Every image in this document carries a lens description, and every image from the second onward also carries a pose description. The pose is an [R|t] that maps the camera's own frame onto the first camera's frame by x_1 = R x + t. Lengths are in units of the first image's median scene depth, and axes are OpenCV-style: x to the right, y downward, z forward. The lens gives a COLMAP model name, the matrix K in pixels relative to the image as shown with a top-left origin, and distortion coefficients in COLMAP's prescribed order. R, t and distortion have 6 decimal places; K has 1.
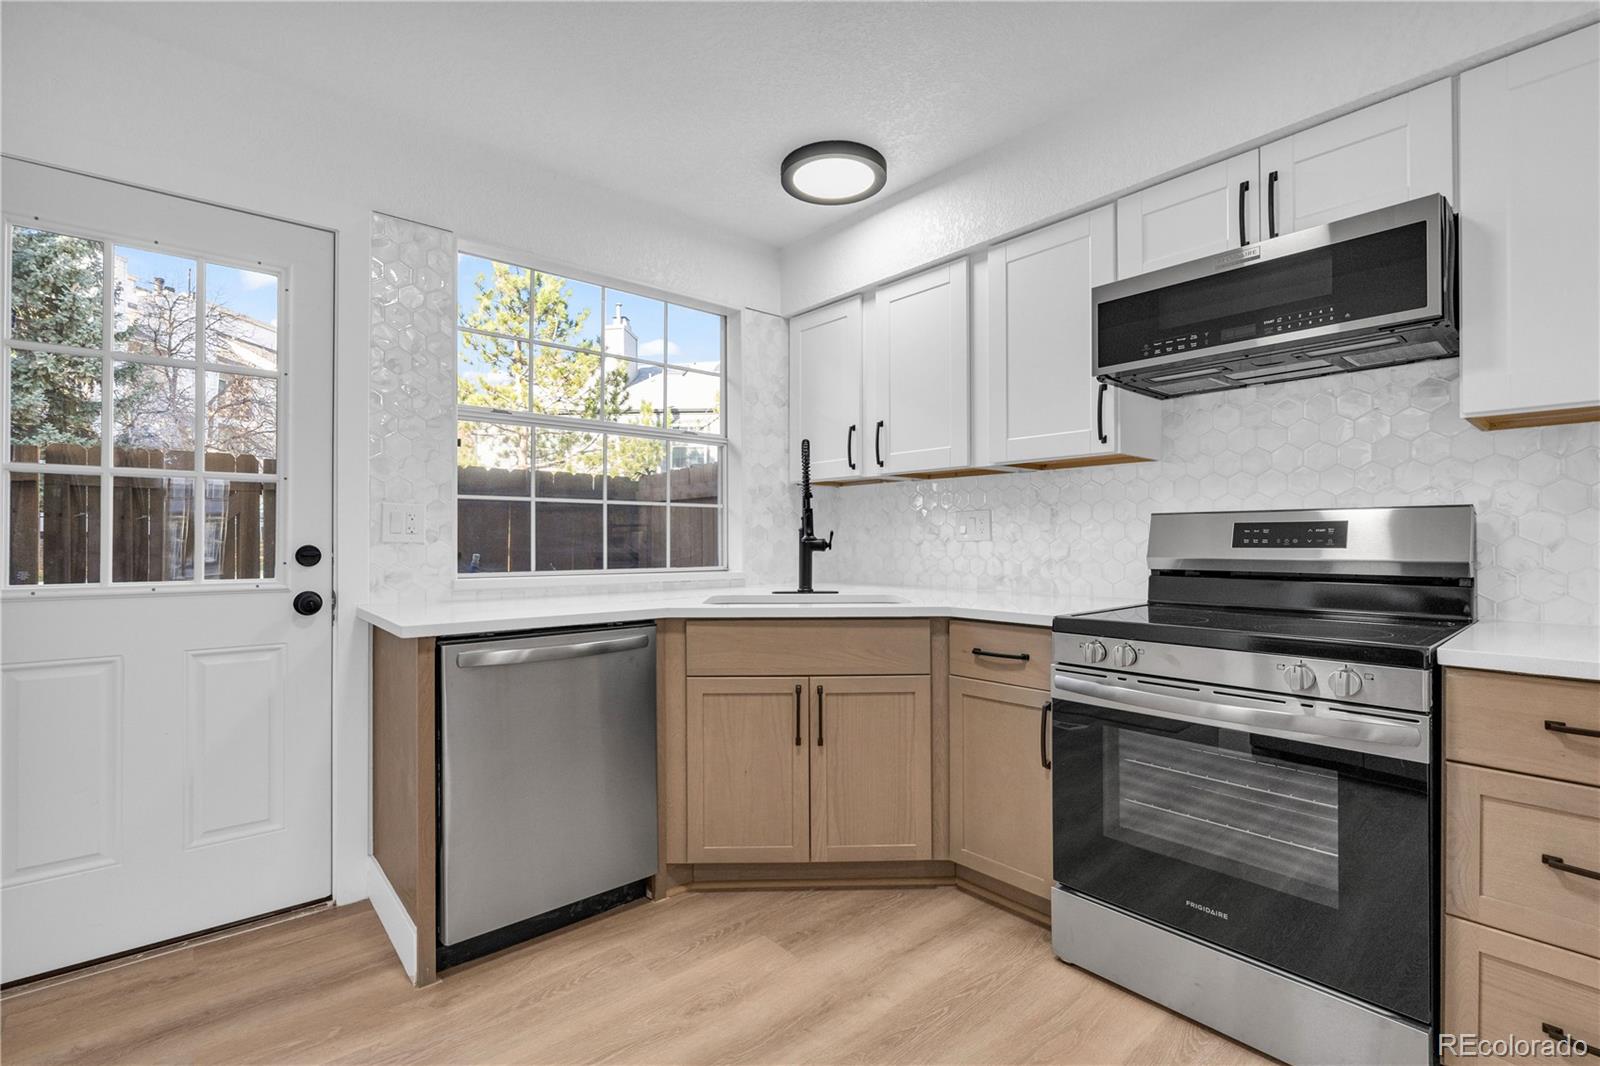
lens RADIAL K [[725.8, 0, 800.8], [0, 725.8, 539.2], [0, 0, 1]] dist [-0.008621, 0.001202]
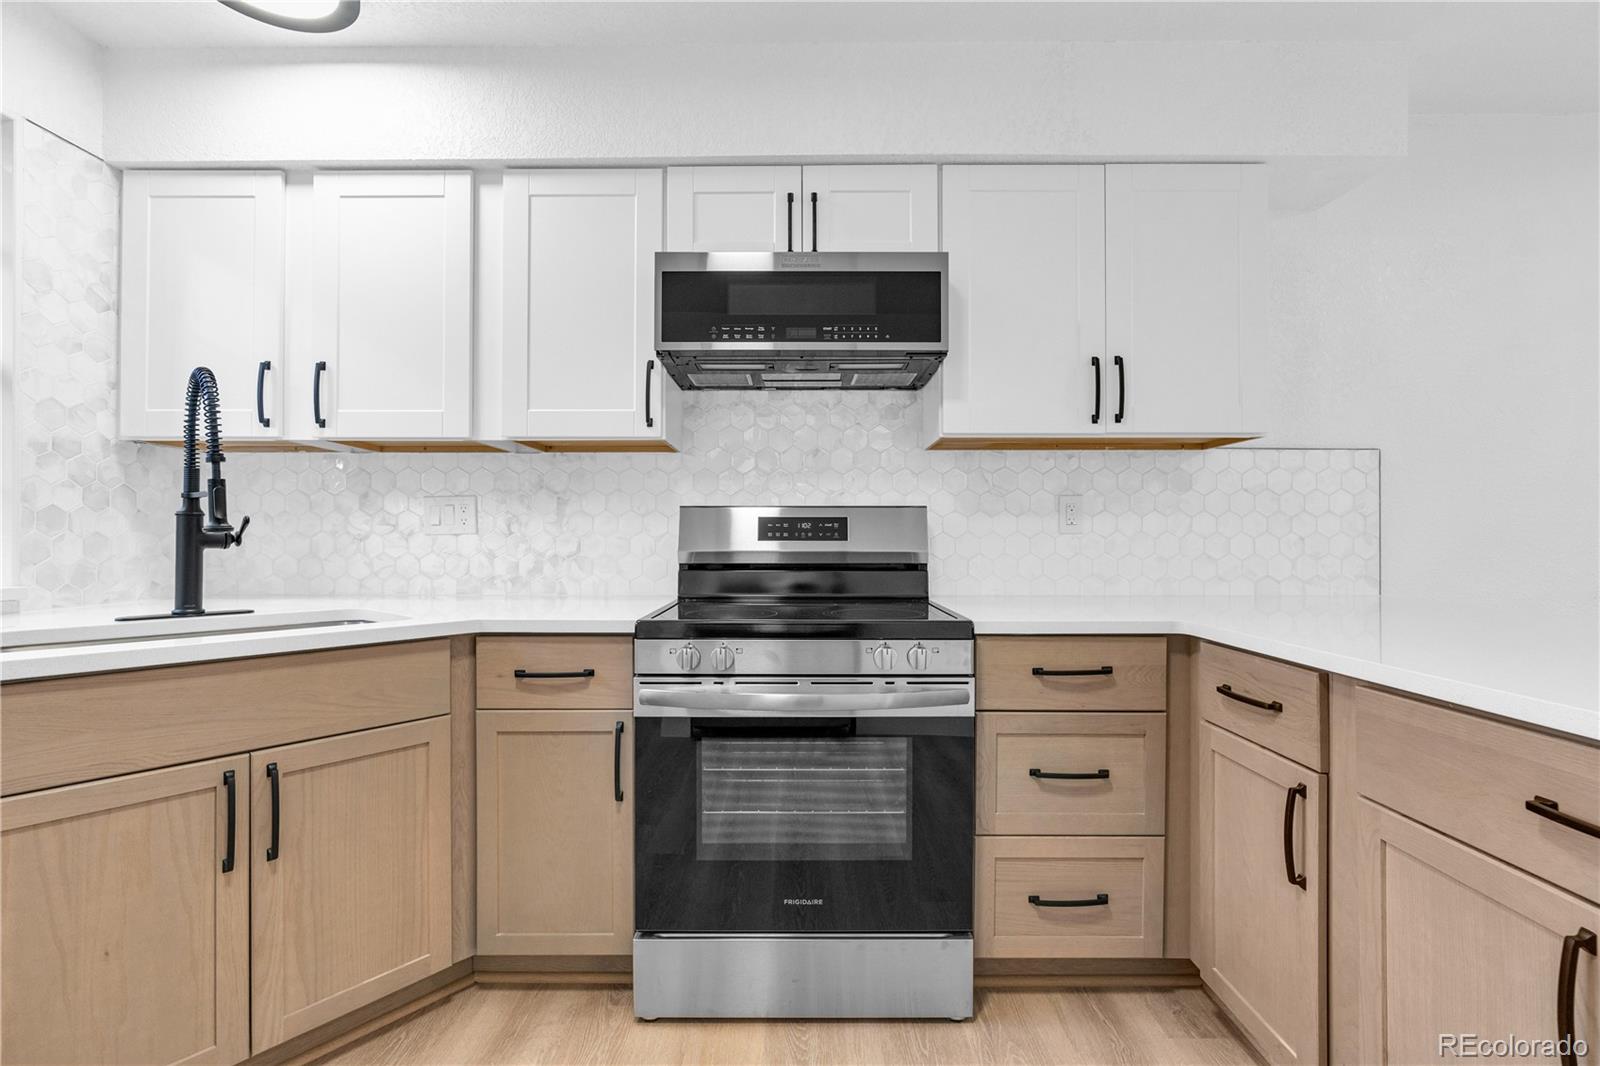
lens RADIAL K [[730.7, 0, 822.9], [0, 730.7, 534.0], [0, 0, 1]] dist [-0.010111, 0.000371]
pose [[0.652739, 0.005918, 0.757560, -0.136496], [-0.002766, 0.999981, -0.005429, 0.007320], [-0.757578, 0.001448, 0.652743, 0.234790]]
